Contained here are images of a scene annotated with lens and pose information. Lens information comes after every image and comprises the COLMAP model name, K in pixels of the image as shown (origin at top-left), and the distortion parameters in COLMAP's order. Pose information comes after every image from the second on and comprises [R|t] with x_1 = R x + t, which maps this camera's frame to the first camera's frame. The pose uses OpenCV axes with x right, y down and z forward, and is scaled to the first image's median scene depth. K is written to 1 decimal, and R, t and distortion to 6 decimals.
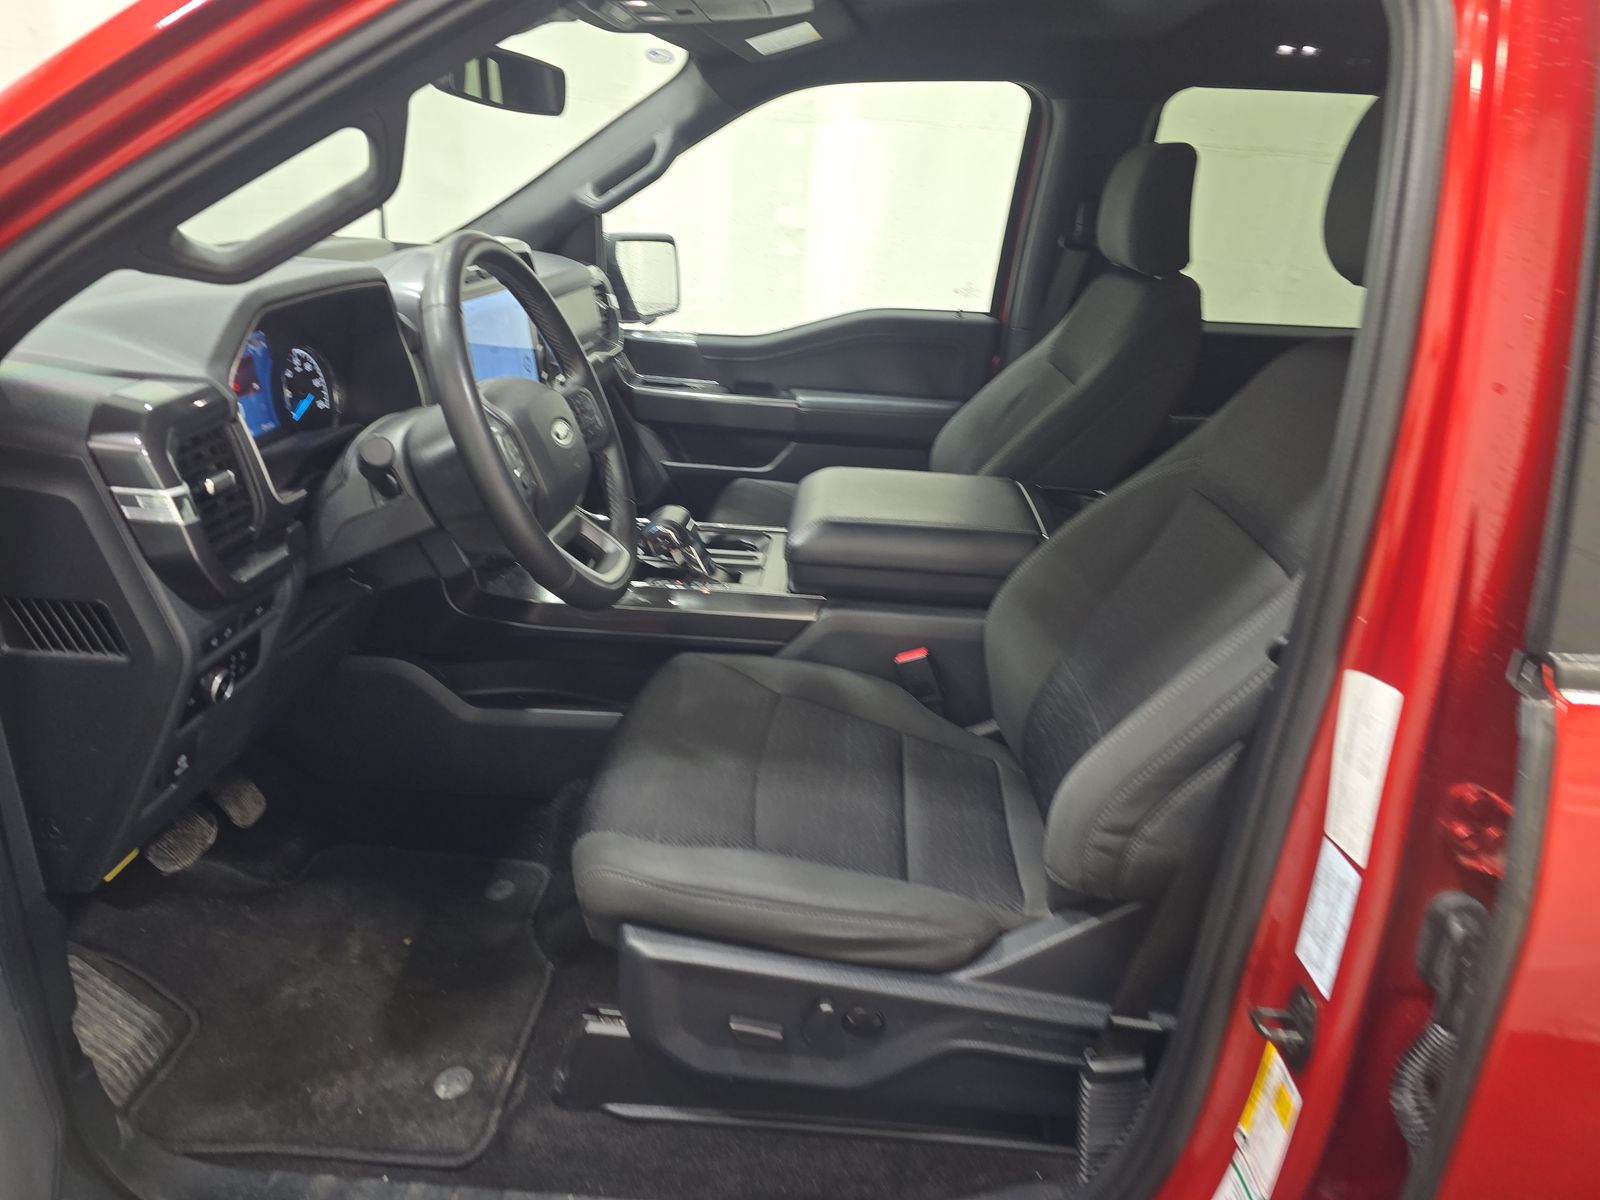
lens RADIAL K [[1085.4, 0, 800.8], [0, 1085.4, 605.5], [0, 0, 1]] dist [0.020894, -0.015286]
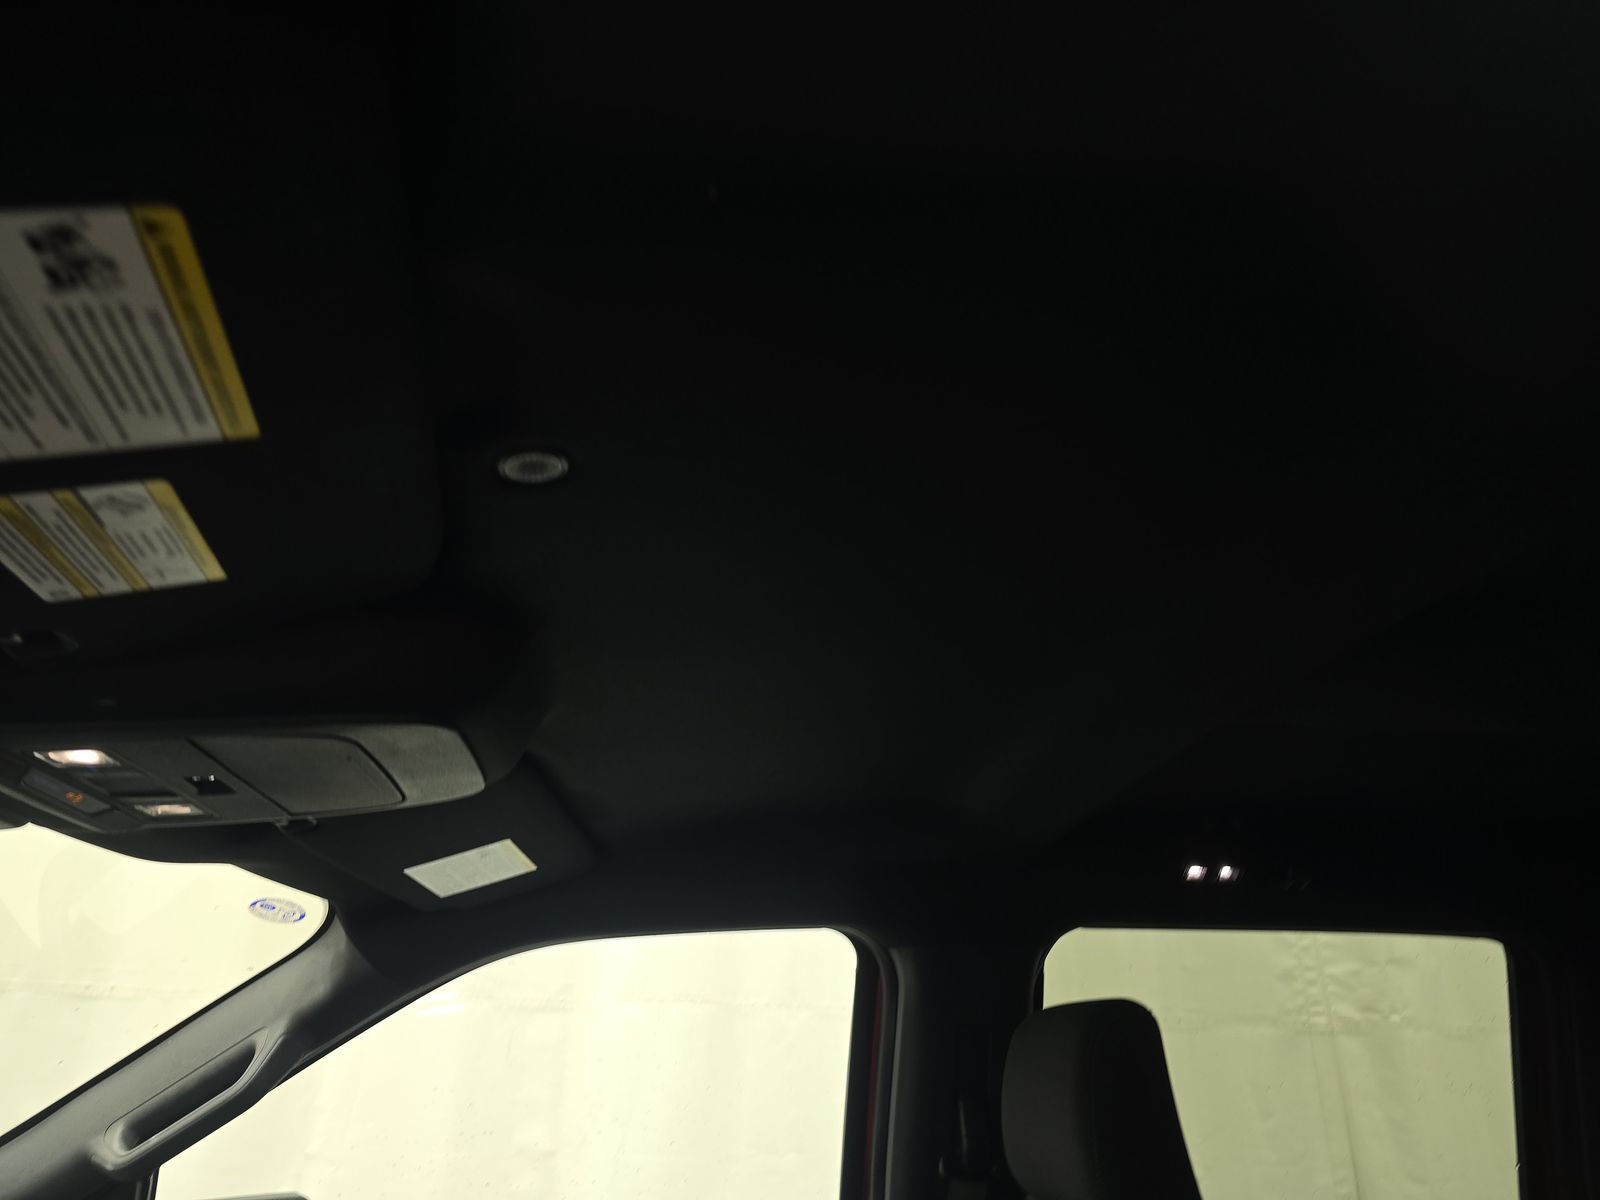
lens RADIAL K [[1085.4, 0, 799.6], [0, 1085.4, 604.4], [0, 0, 1]] dist [0.020894, -0.015286]
pose [[0.983537, 0.019054, 0.179700, 0.049404], [0.112264, 0.714821, -0.690237, -0.156422], [-0.141605, 0.699048, 0.700914, 0.380915]]
